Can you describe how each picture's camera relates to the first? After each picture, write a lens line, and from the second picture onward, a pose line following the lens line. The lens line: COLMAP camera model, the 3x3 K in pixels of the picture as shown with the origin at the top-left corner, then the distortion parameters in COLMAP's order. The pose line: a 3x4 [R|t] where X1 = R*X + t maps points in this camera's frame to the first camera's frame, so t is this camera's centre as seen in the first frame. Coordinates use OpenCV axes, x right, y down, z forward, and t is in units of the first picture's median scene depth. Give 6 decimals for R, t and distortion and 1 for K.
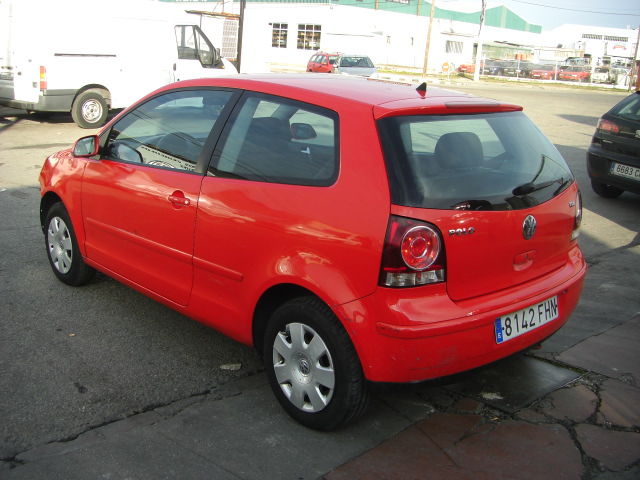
lens RADIAL K [[718.8, 0, 320.0], [0, 718.8, 240.0], [0, 0, 1]] dist [-0.167267, 0.061661]
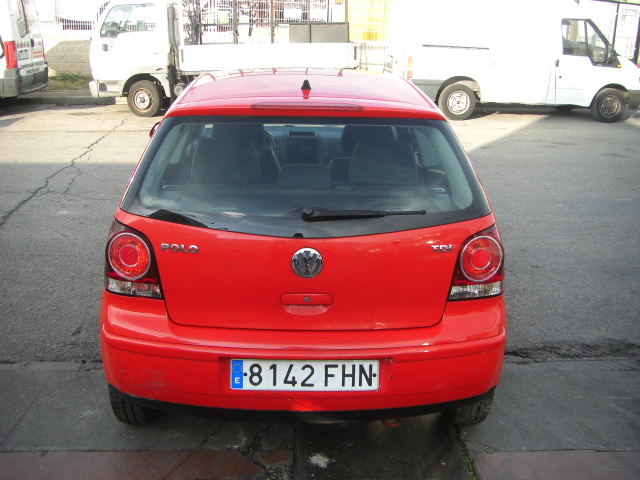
lens RADIAL K [[718.8, 0, 320.0], [0, 718.8, 240.0], [0, 0, 1]] dist [-0.167267, 0.061661]
pose [[0.755878, 0.164142, -0.633803, 0.755880], [-0.158780, 0.985121, 0.065765, -0.091287], [0.635167, 0.050924, 0.770694, 0.362693]]
